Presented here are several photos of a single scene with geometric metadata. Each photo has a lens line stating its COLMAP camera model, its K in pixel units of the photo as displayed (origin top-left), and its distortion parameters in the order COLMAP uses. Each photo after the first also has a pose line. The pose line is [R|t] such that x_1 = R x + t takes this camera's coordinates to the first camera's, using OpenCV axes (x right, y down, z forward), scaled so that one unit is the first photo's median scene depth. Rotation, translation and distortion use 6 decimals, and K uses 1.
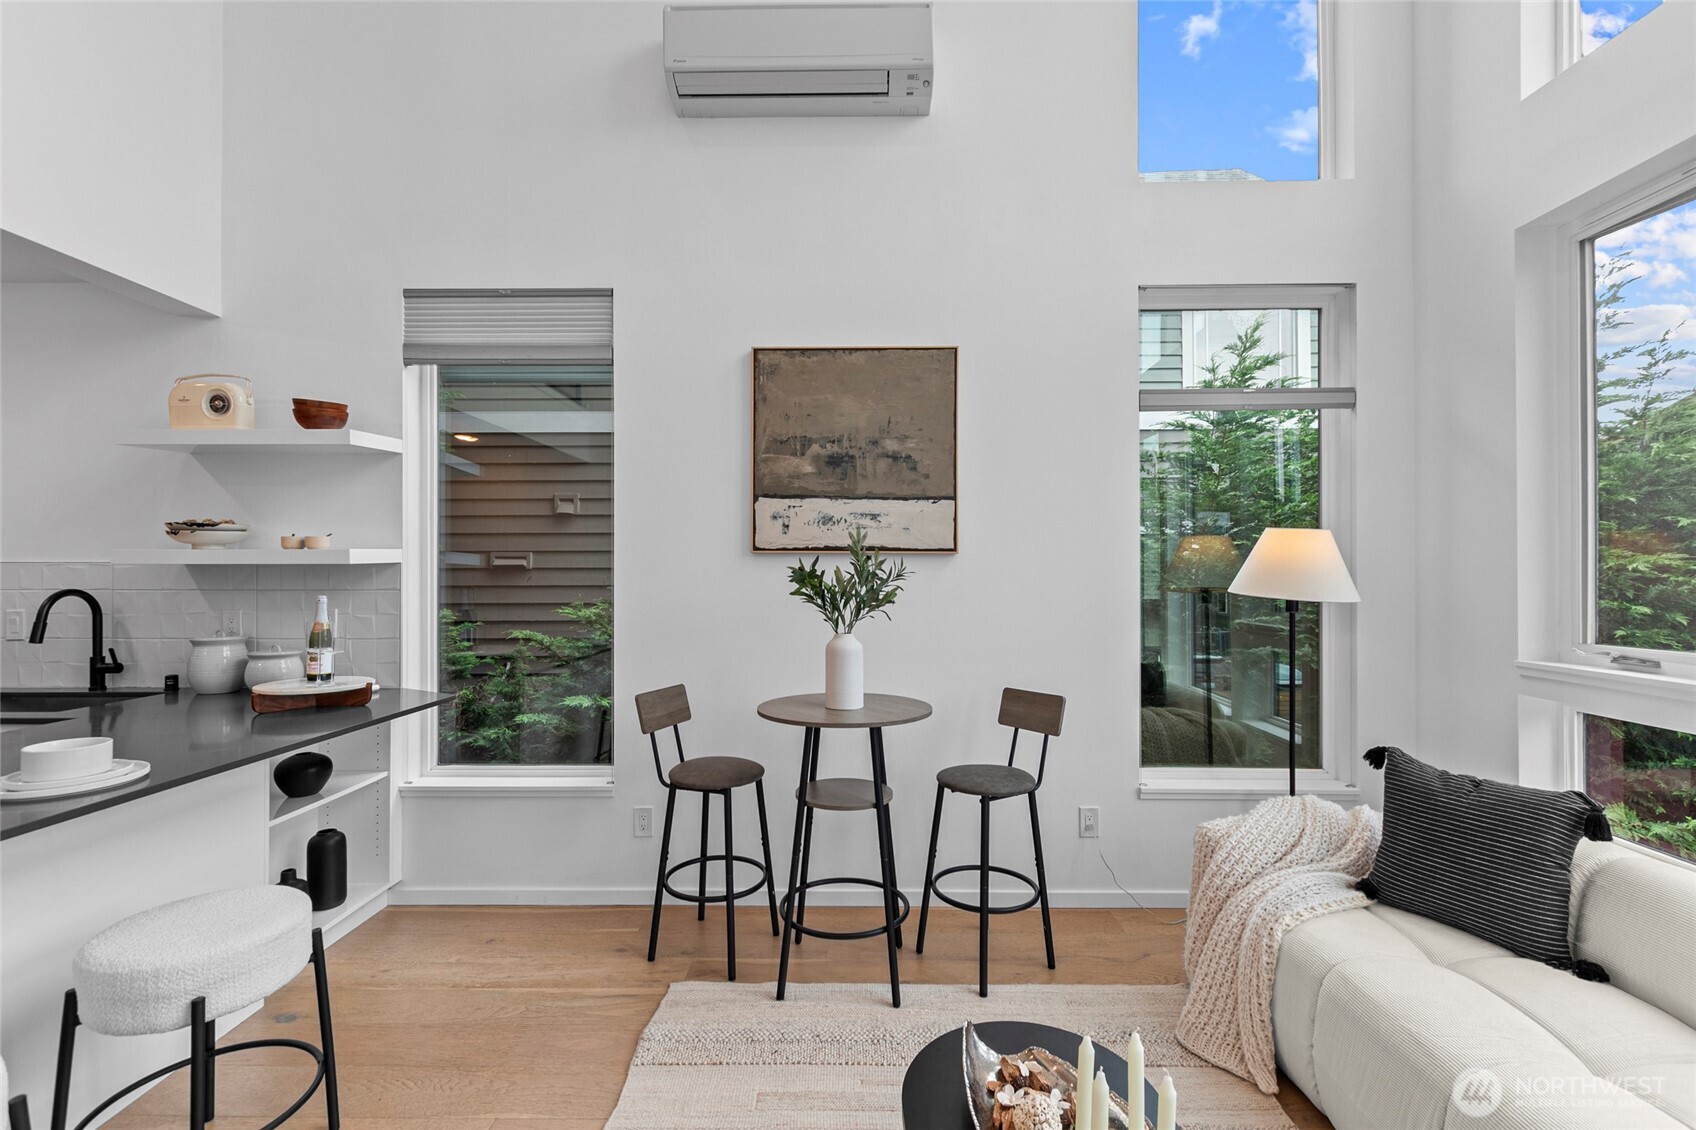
lens RADIAL K [[722.7, 0, 852.0], [0, 722.7, 567.1], [0, 0, 1]] dist [0.009441, -0.004813]
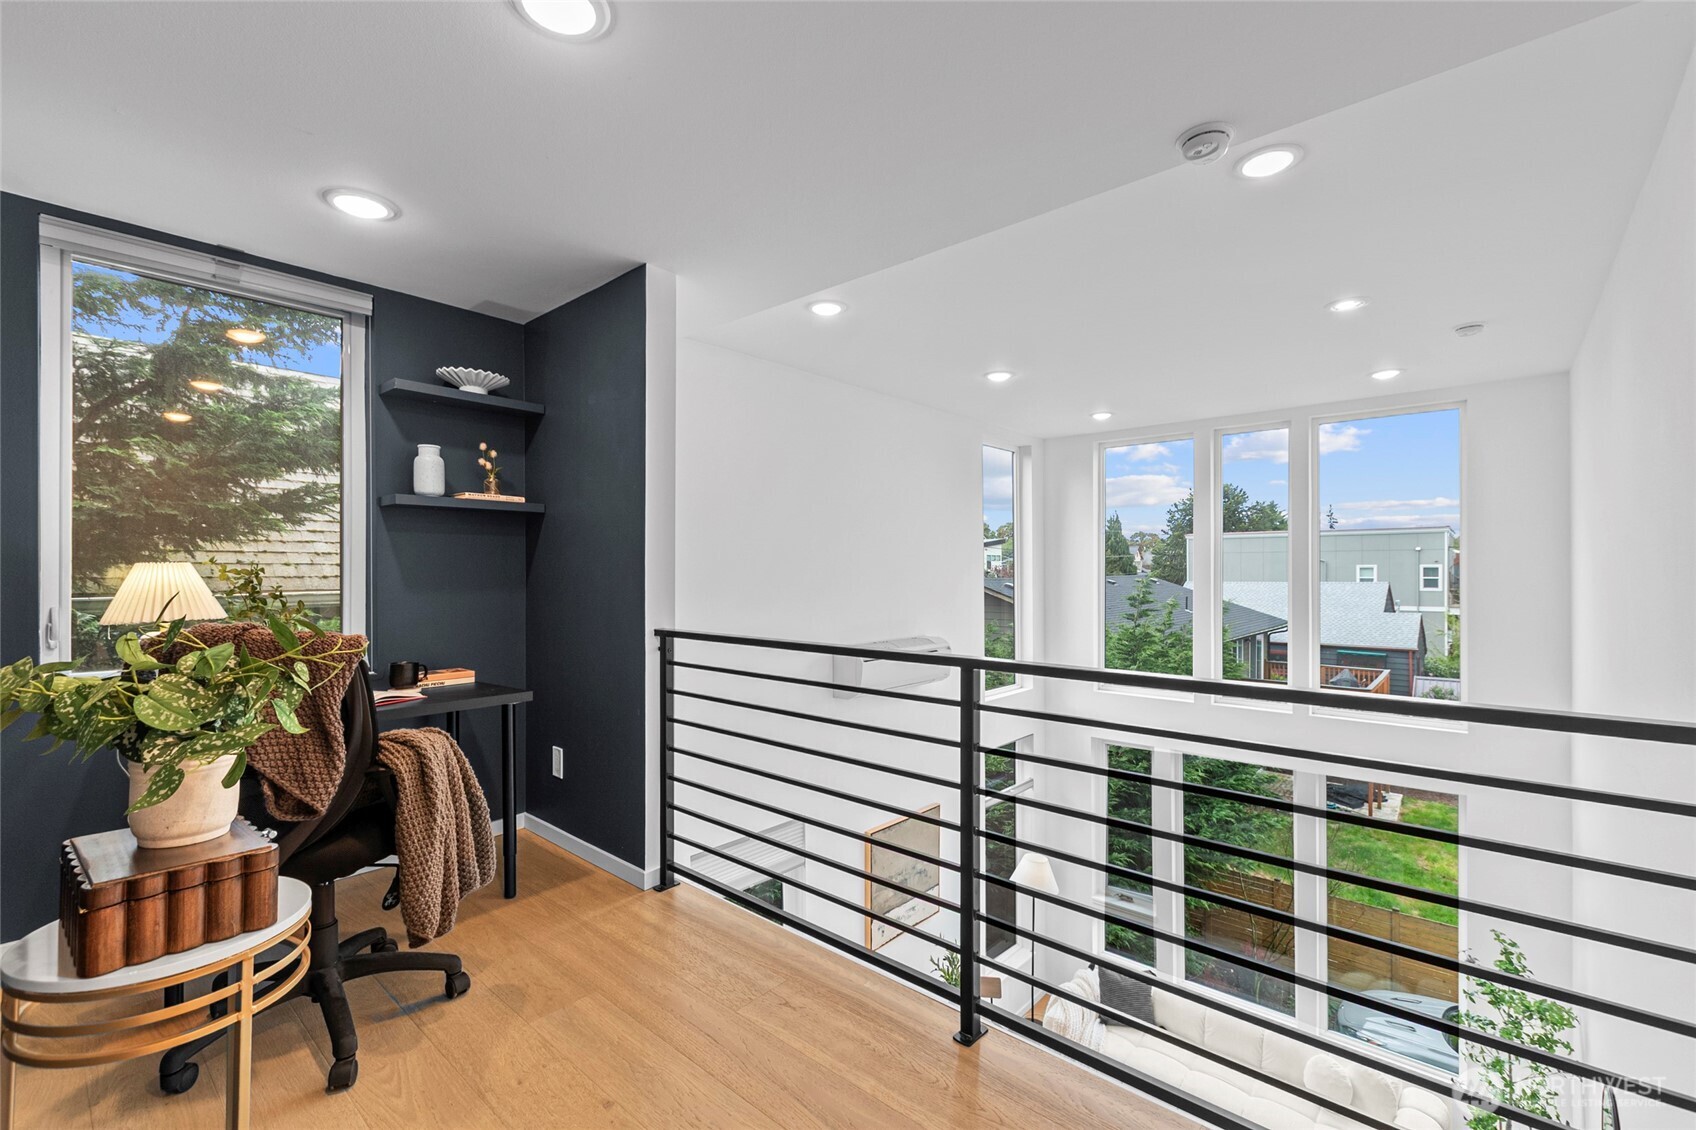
lens RADIAL K [[722.7, 0, 852.0], [0, 722.7, 567.1], [0, 0, 1]] dist [0.009441, -0.004813]
pose [[0.650992, 0.002090, 0.759082, -1.452932], [-0.001725, 0.999998, -0.001274, -0.924619], [-0.759083, -0.000480, 0.650994, -0.067701]]
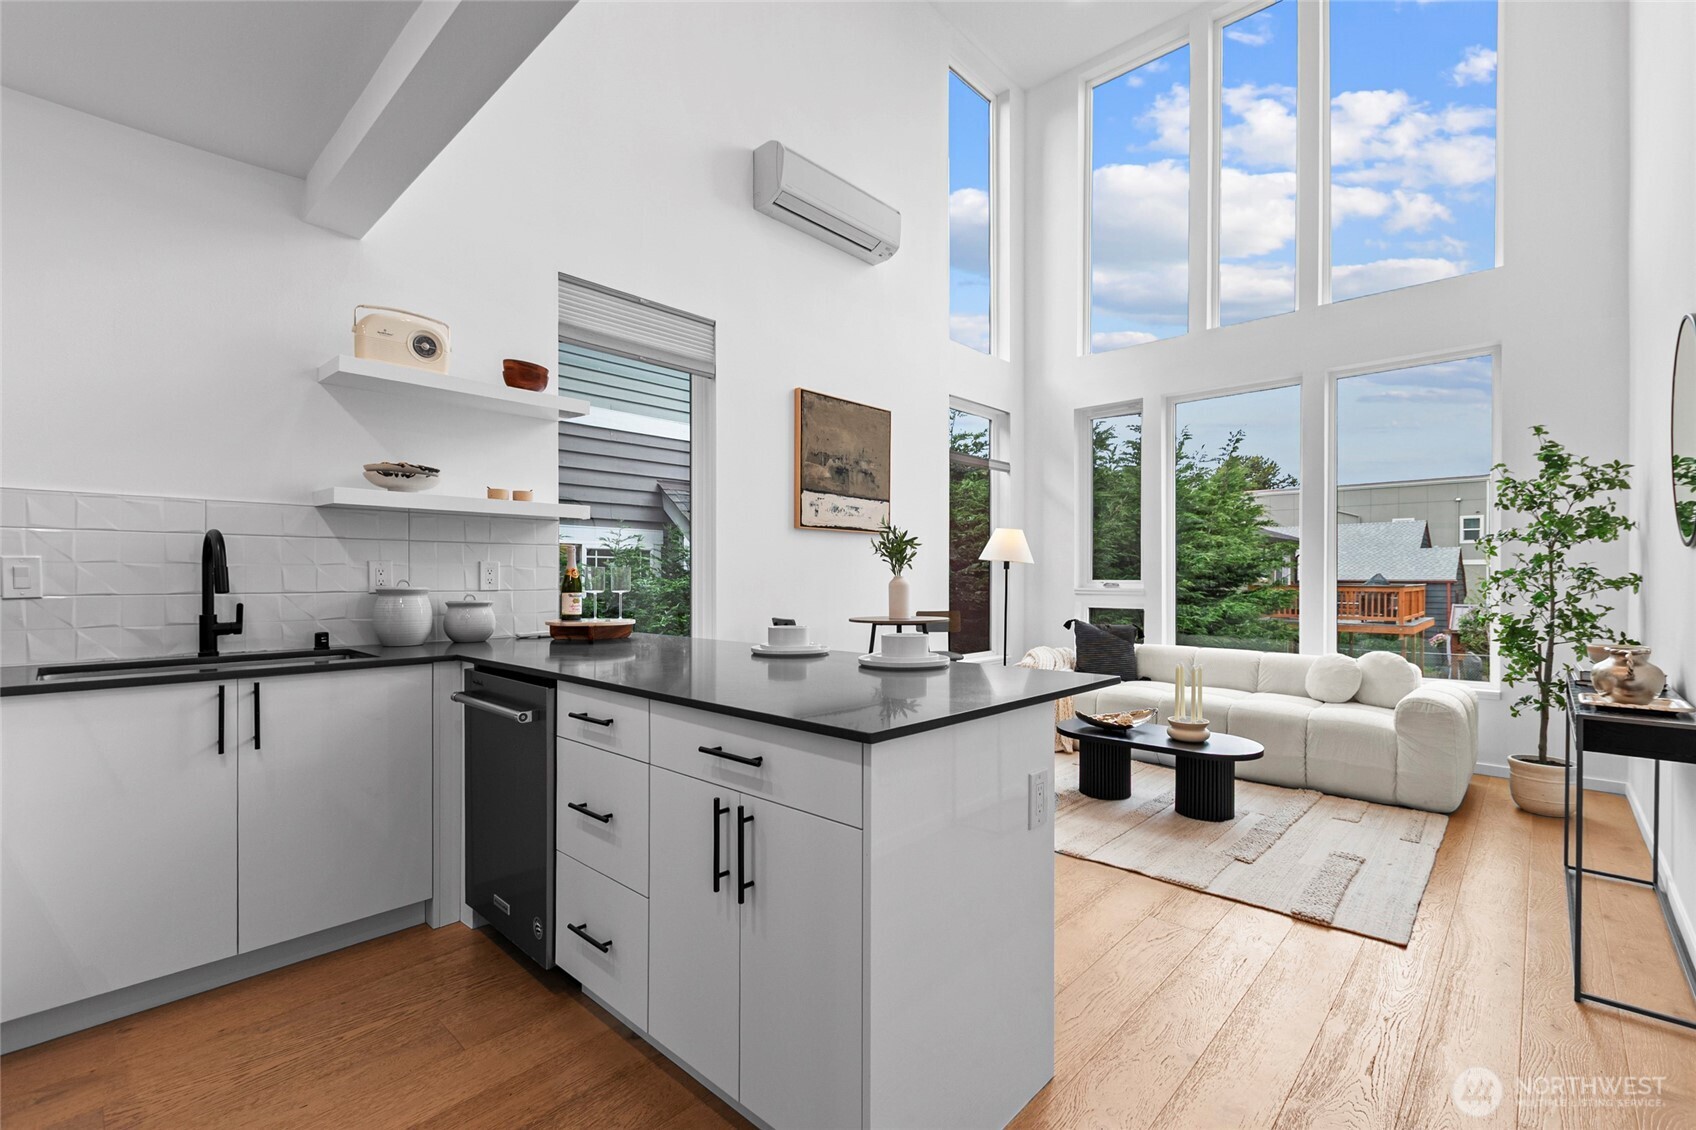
lens RADIAL K [[733.0, 0, 851.2], [0, 733.0, 575.6], [0, 0, 1]] dist [0.001625, -0.000828]
pose [[0.673455, 0.002801, 0.739223, -1.171953], [-0.005072, 0.999987, 0.000832, 0.076079], [-0.739210, -0.004309, 0.673461, -0.082093]]
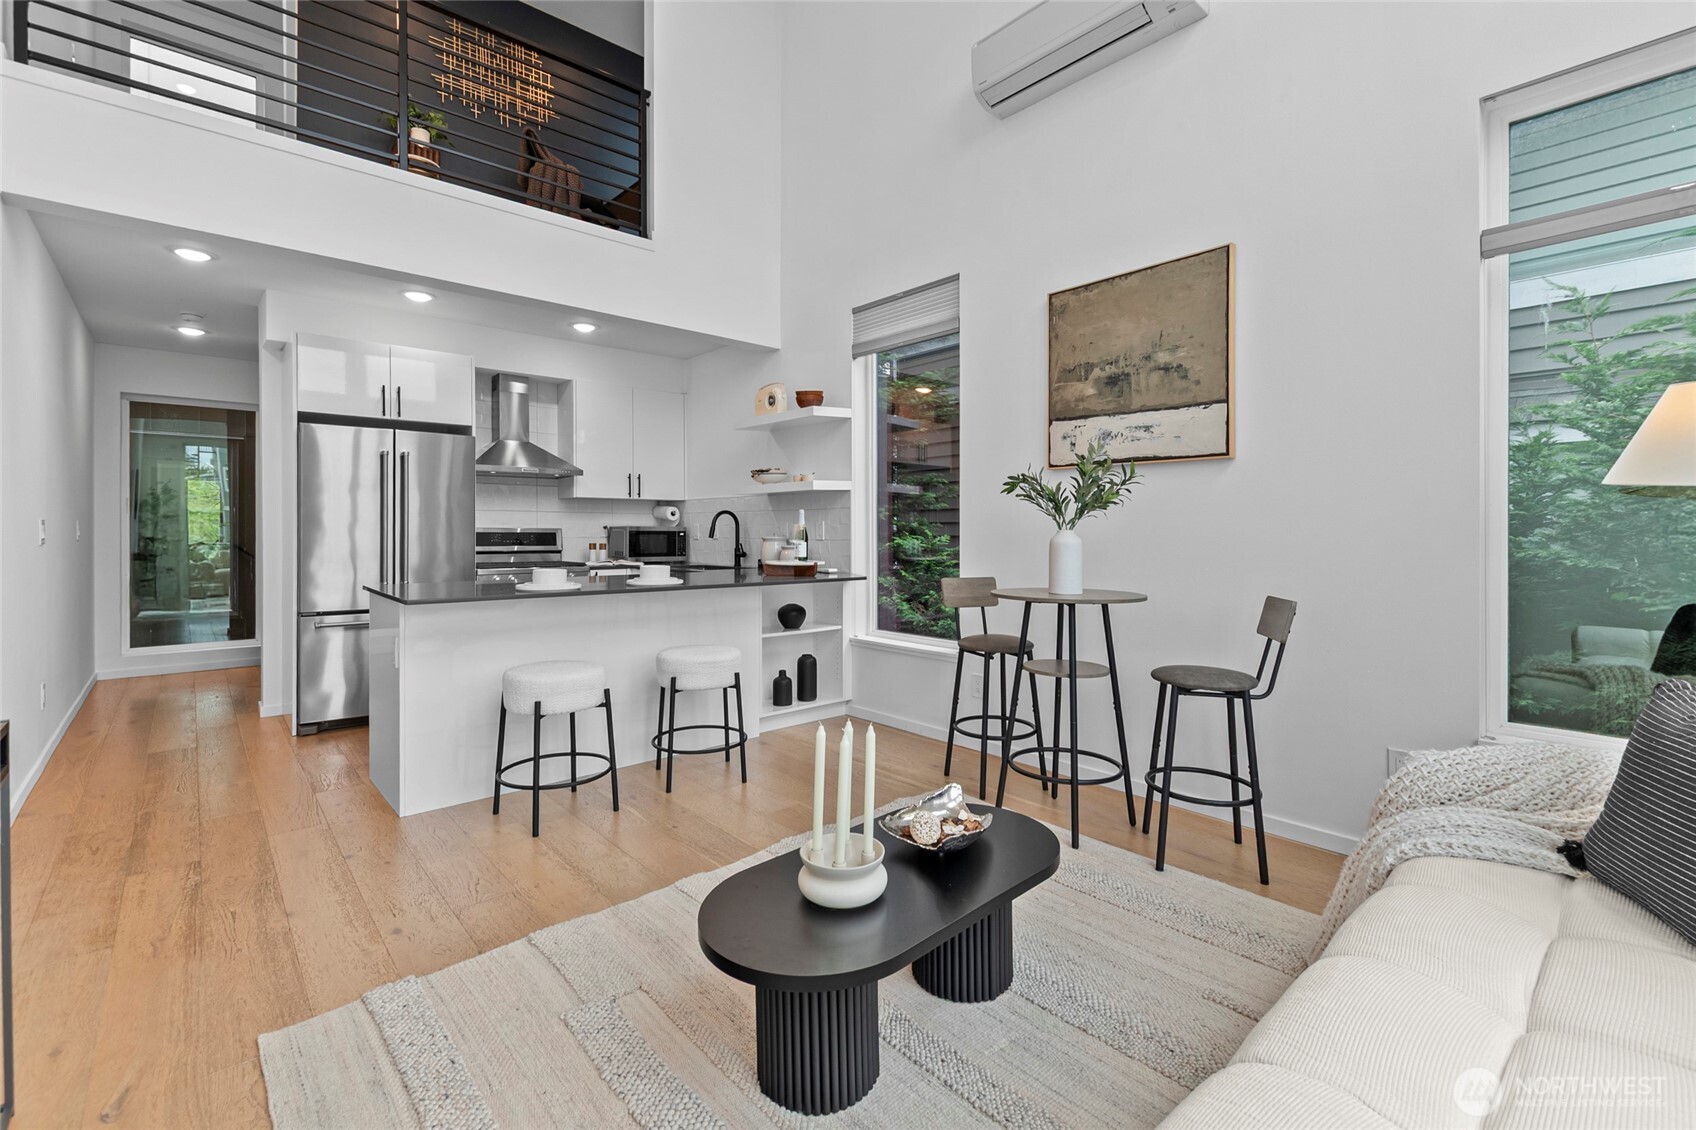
lens RADIAL K [[745.0, 0, 853.9], [0, 745.0, 530.5], [0, 0, 1]] dist [-0.000778, -0.000980]
pose [[0.675195, 0.001288, -0.737638, 0.540778], [0.002380, 0.999989, 0.003925, 0.073395], [0.737635, -0.004406, 0.675185, -0.046000]]
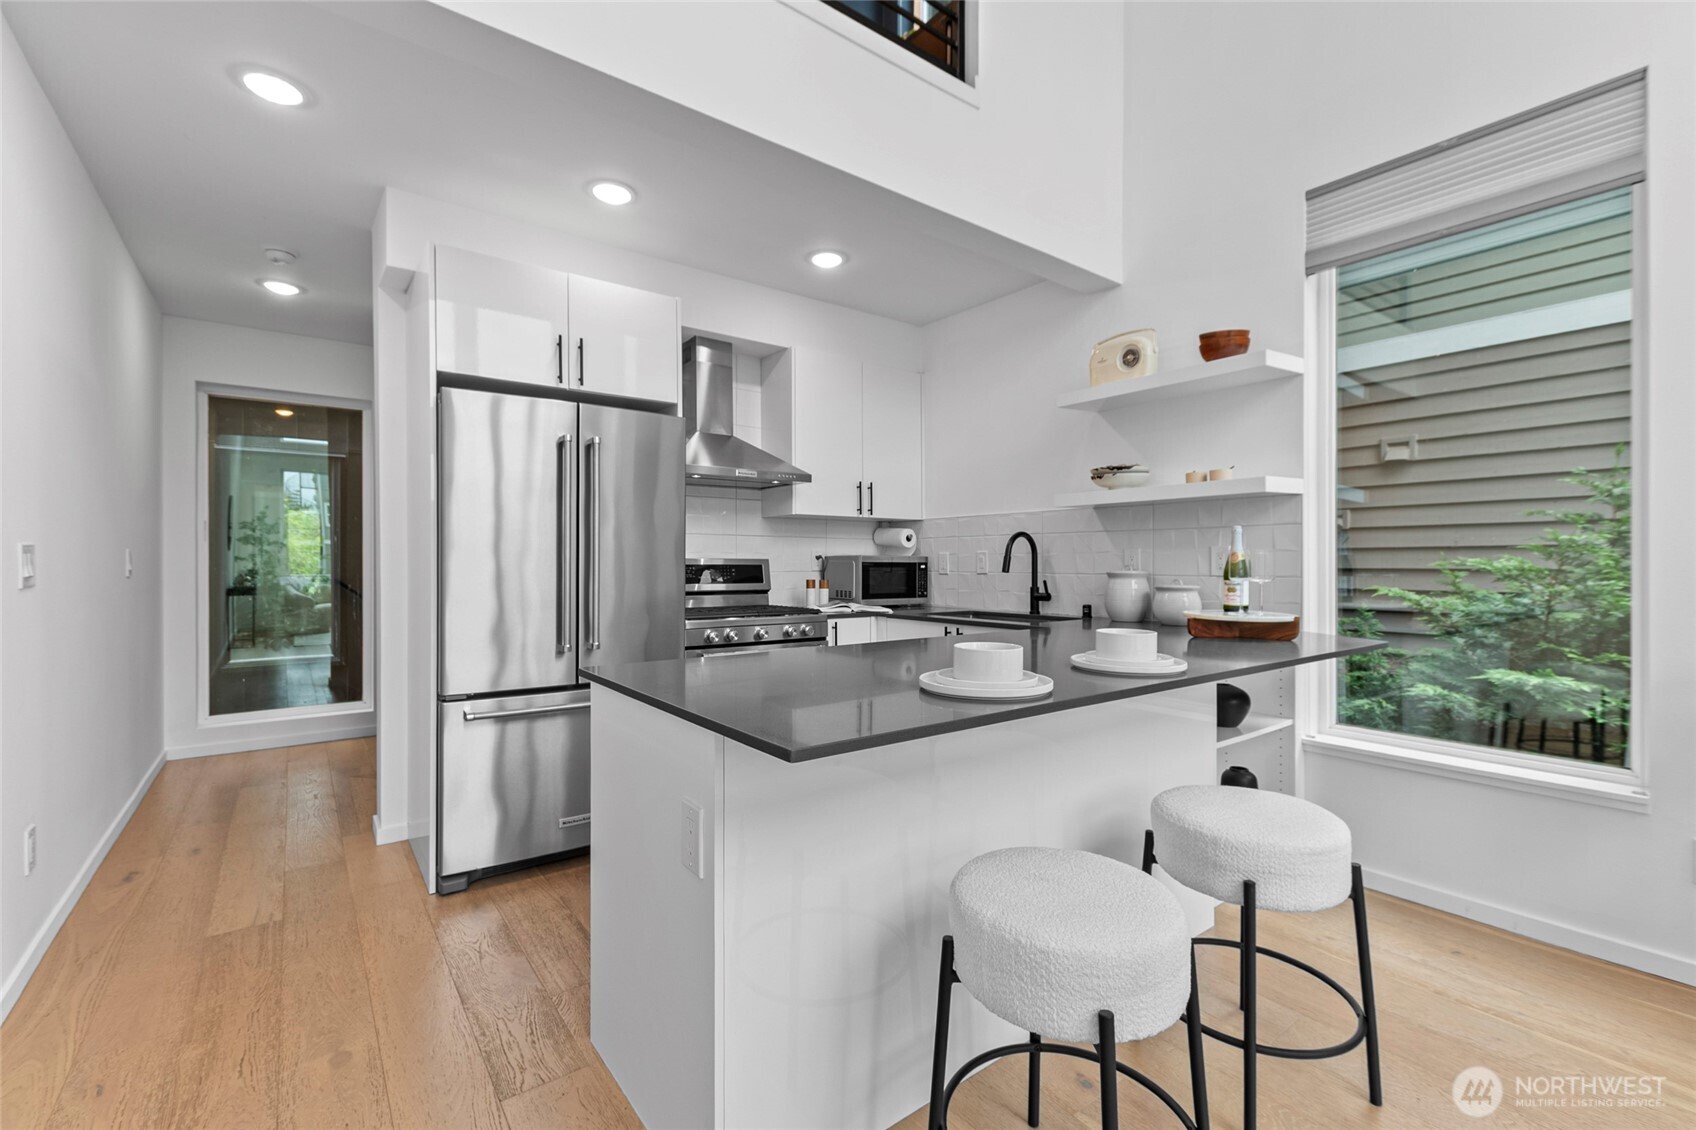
lens RADIAL K [[731.8, 0, 848.5], [0, 731.8, 561.4], [0, 0, 1]] dist [0.003355, -0.000027]
pose [[0.612637, 0.000065, -0.790364, -0.248669], [0.004415, 0.999984, 0.003505, 0.074391], [0.790352, -0.005637, 0.612627, -0.015726]]
